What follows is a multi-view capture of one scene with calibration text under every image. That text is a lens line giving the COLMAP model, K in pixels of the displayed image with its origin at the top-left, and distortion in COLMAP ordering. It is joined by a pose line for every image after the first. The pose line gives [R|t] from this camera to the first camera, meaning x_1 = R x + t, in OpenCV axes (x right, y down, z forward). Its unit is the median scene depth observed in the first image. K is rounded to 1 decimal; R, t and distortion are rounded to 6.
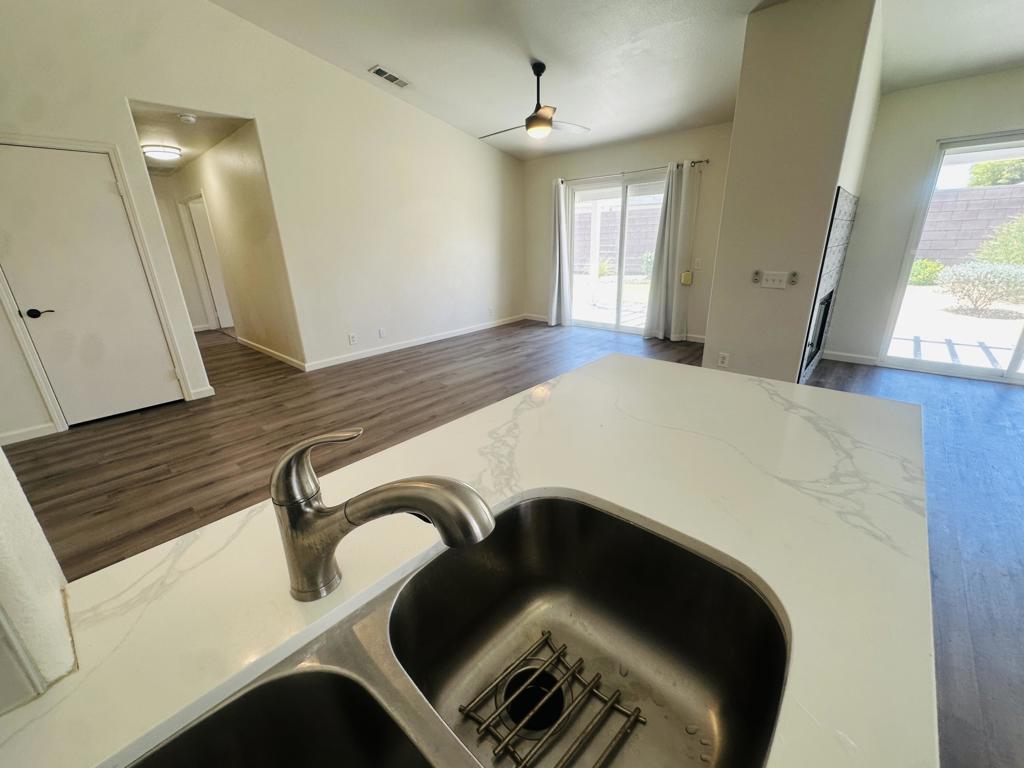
lens RADIAL K [[410.8, 0, 511.7], [0, 410.8, 382.3], [0, 0, 1]] dist [-0.005406, 0.001690]
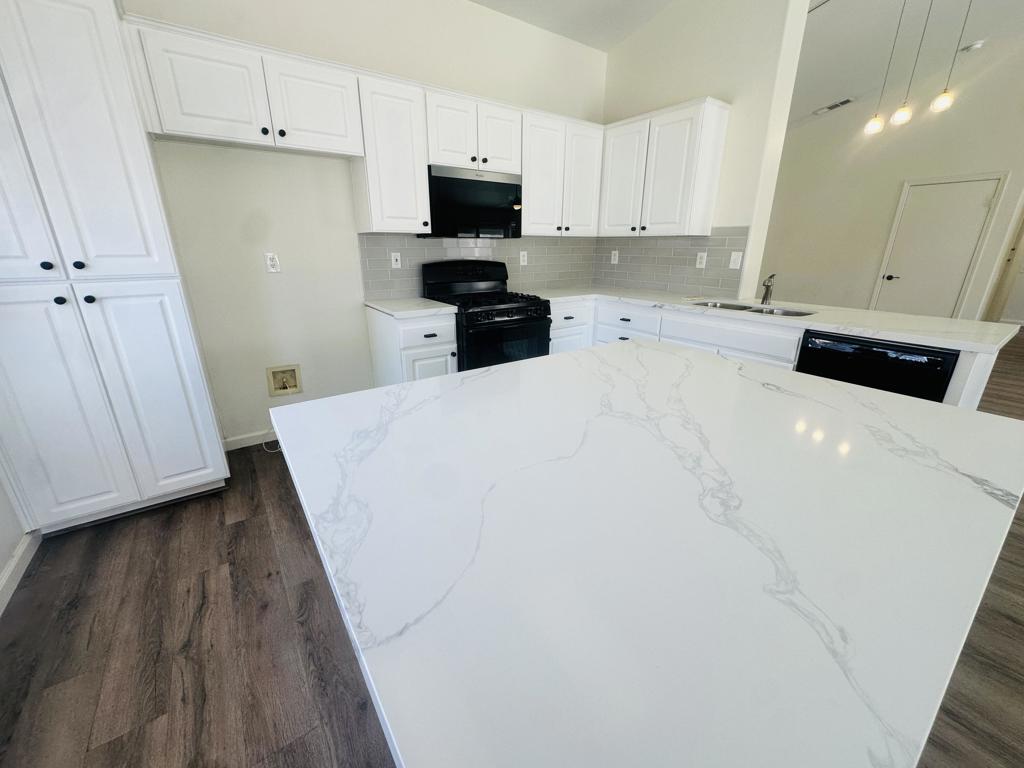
lens RADIAL K [[410.8, 0, 508.7], [0, 410.8, 380.9], [0, 0, 1]] dist [-0.005406, 0.001690]
pose [[-0.211942, 0.338597, -0.916751, 0.778037], [-0.319029, 0.862700, 0.392389, 0.041240], [0.923743, 0.375634, -0.074820, -0.195388]]
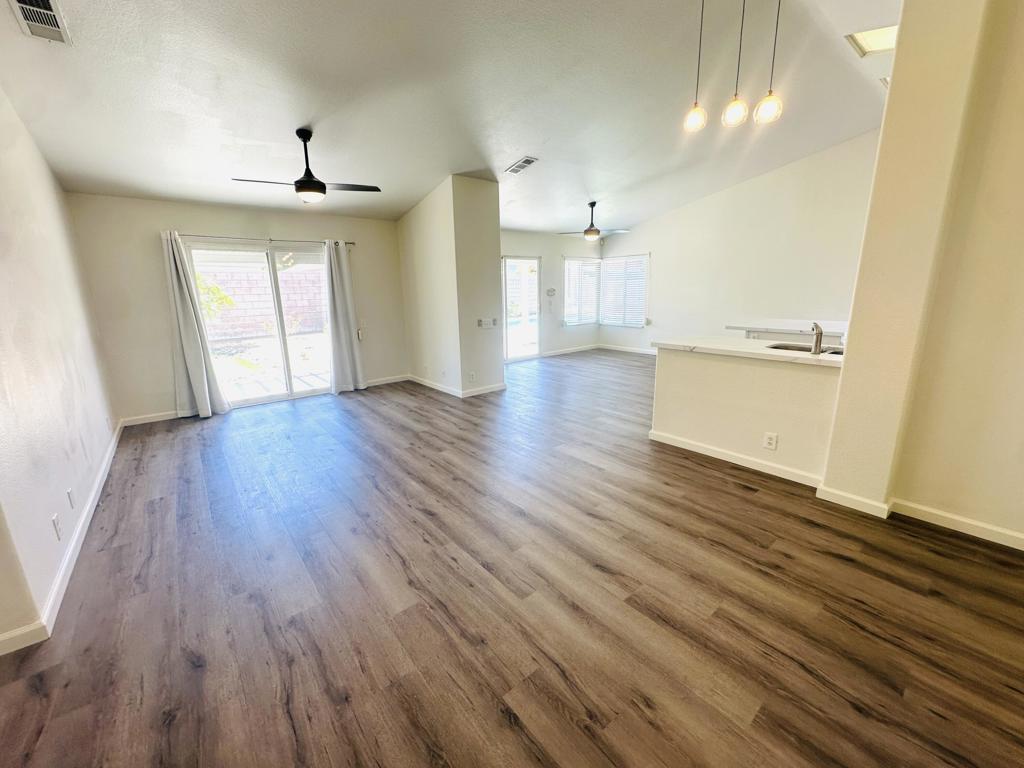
lens RADIAL K [[410.8, 0, 514.7], [0, 410.8, 381.7], [0, 0, 1]] dist [-0.005406, 0.001690]
pose [[0.139285, -0.191357, 0.971587, -0.881807], [0.341010, 0.930408, 0.134359, -0.175599], [-0.929684, 0.312607, 0.194847, 0.513064]]
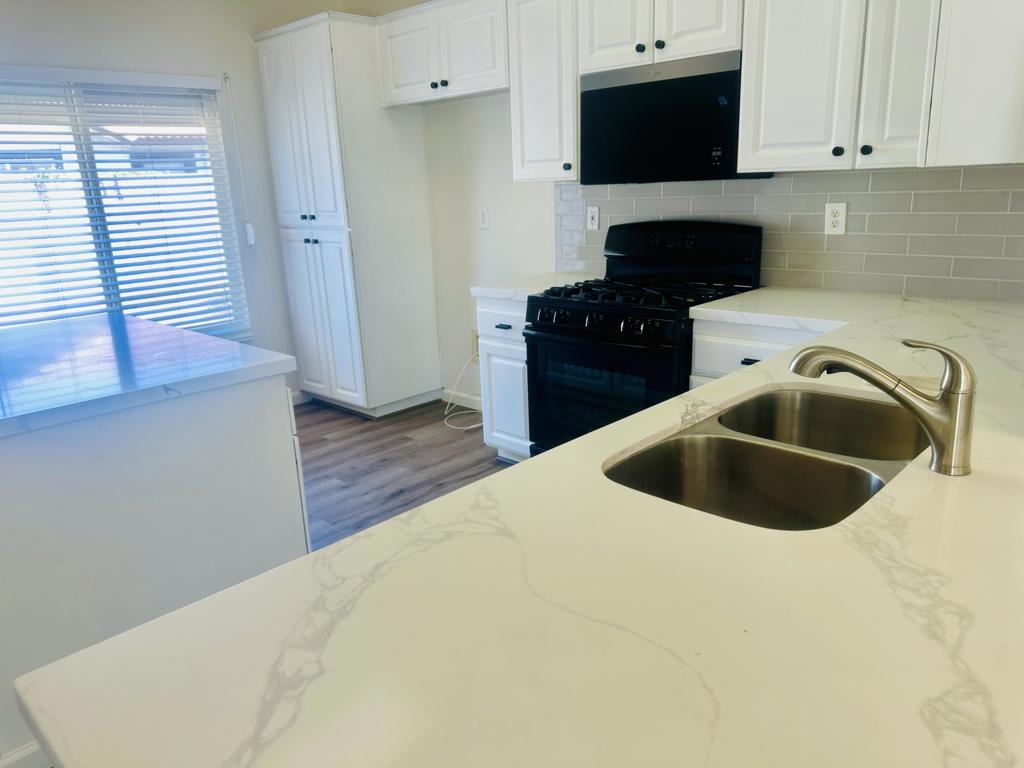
lens RADIAL K [[725.5, 0, 512.3], [0, 725.5, 392.9], [0, 0, 1]] dist [0.018798, -0.020225]
pose [[-0.997062, 0.063379, 0.043026, 0.102284], [0.076585, 0.812245, 0.578267, -0.149039], [0.001702, 0.579863, -0.814713, 0.359526]]
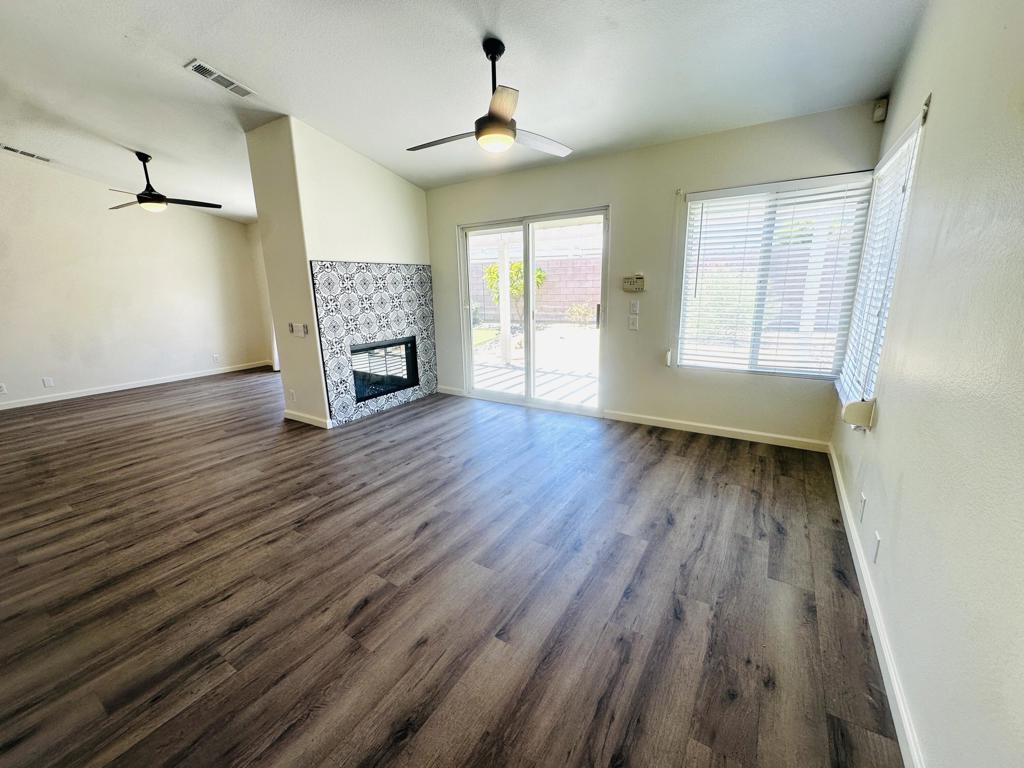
lens RADIAL K [[410.8, 0, 513.5], [0, 410.8, 381.5], [0, 0, 1]] dist [-0.005406, 0.001690]
pose [[0.985262, -0.030335, 0.168339, 0.871639], [0.048250, 0.993472, -0.103374, 0.052421], [-0.164104, 0.109973, 0.980294, -0.254414]]
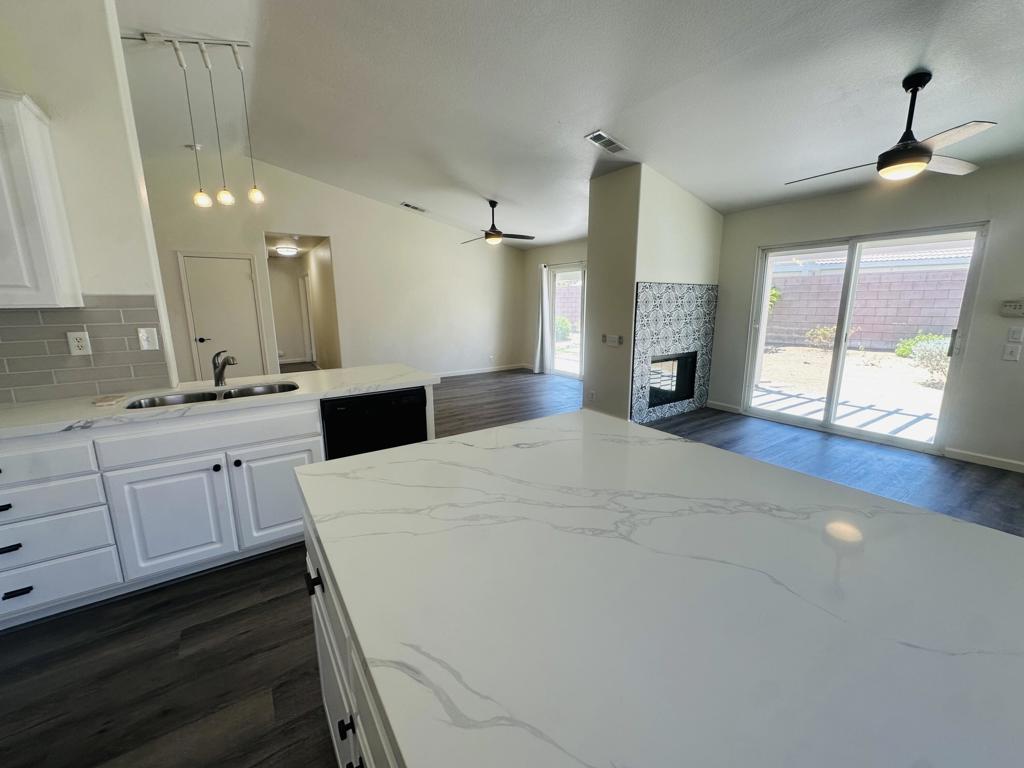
lens RADIAL K [[410.8, 0, 512.0], [0, 410.8, 381.9], [0, 0, 1]] dist [-0.005406, 0.001690]
pose [[0.972041, 0.067637, -0.224860, 0.515329], [-0.098341, 0.986851, -0.128271, 0.096354], [0.213228, 0.146797, 0.965911, -0.384161]]
